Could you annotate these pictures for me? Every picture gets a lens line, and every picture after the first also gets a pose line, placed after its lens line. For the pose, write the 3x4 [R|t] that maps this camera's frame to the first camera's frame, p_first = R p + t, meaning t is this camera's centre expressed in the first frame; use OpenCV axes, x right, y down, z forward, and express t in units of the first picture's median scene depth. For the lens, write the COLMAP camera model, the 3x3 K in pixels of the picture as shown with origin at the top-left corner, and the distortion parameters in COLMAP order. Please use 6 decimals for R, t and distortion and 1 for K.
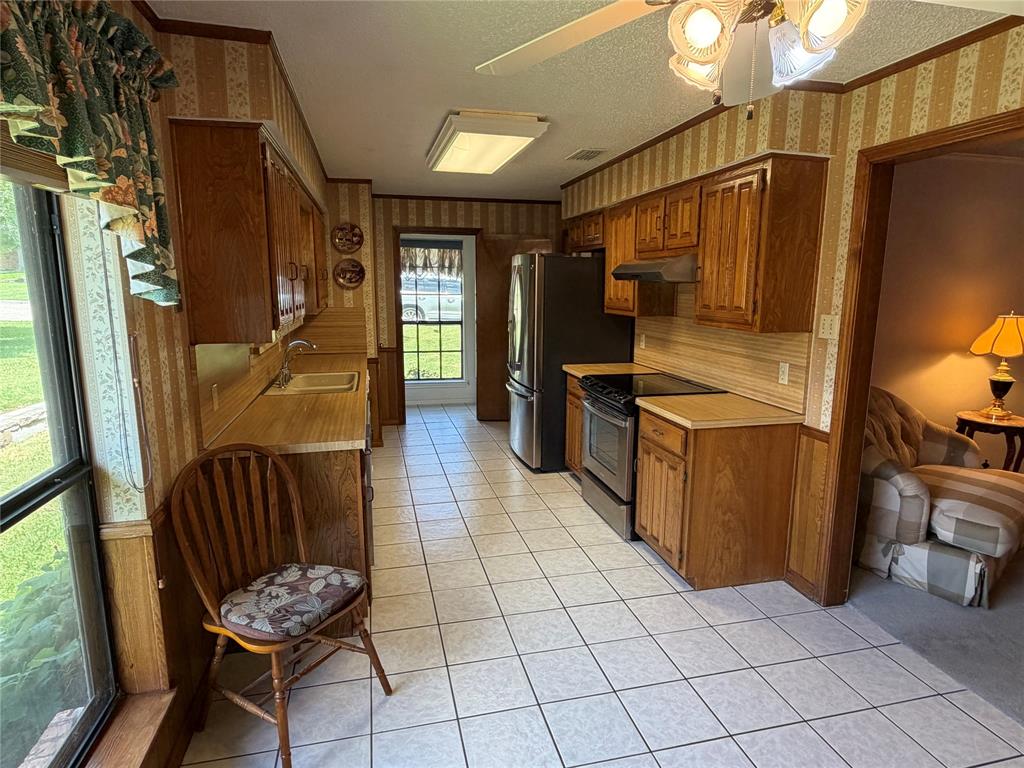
lens RADIAL K [[583.9, 0, 514.3], [0, 583.9, 385.9], [0, 0, 1]] dist [-0.000566, 0.001957]
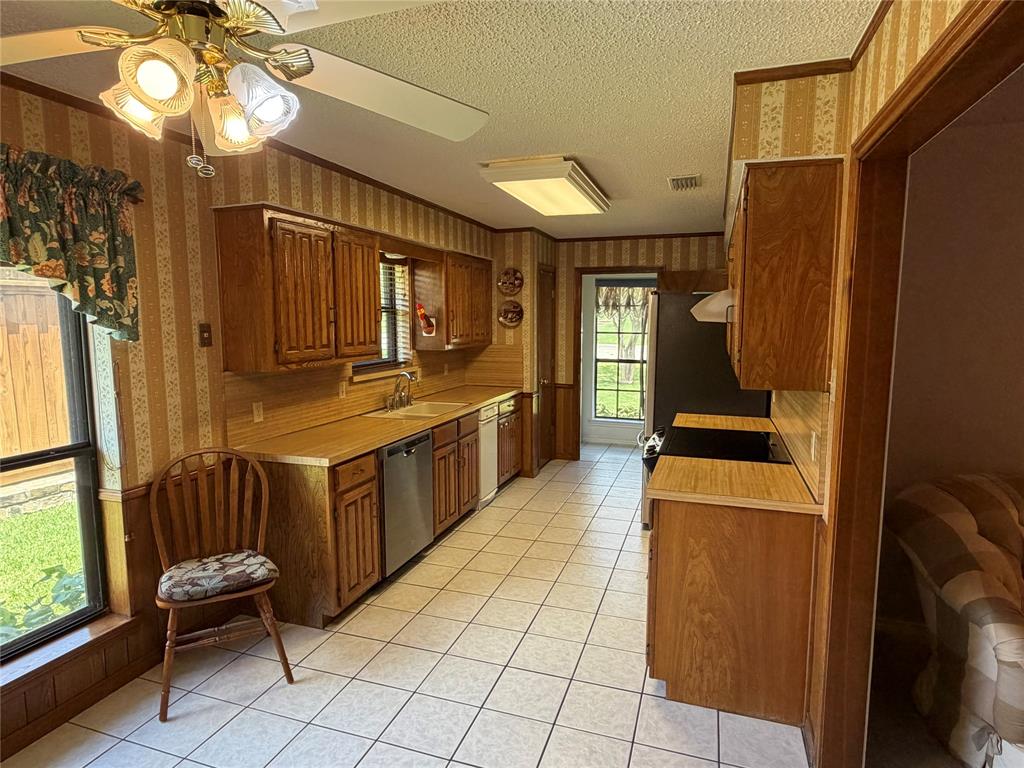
lens RADIAL K [[583.9, 0, 514.4], [0, 583.9, 385.4], [0, 0, 1]] dist [-0.000566, 0.001957]
pose [[0.843577, 0.058001, -0.533867, 0.546072], [-0.091042, 0.995206, -0.035734, -0.037172], [0.529235, 0.078749, 0.844813, 0.164859]]
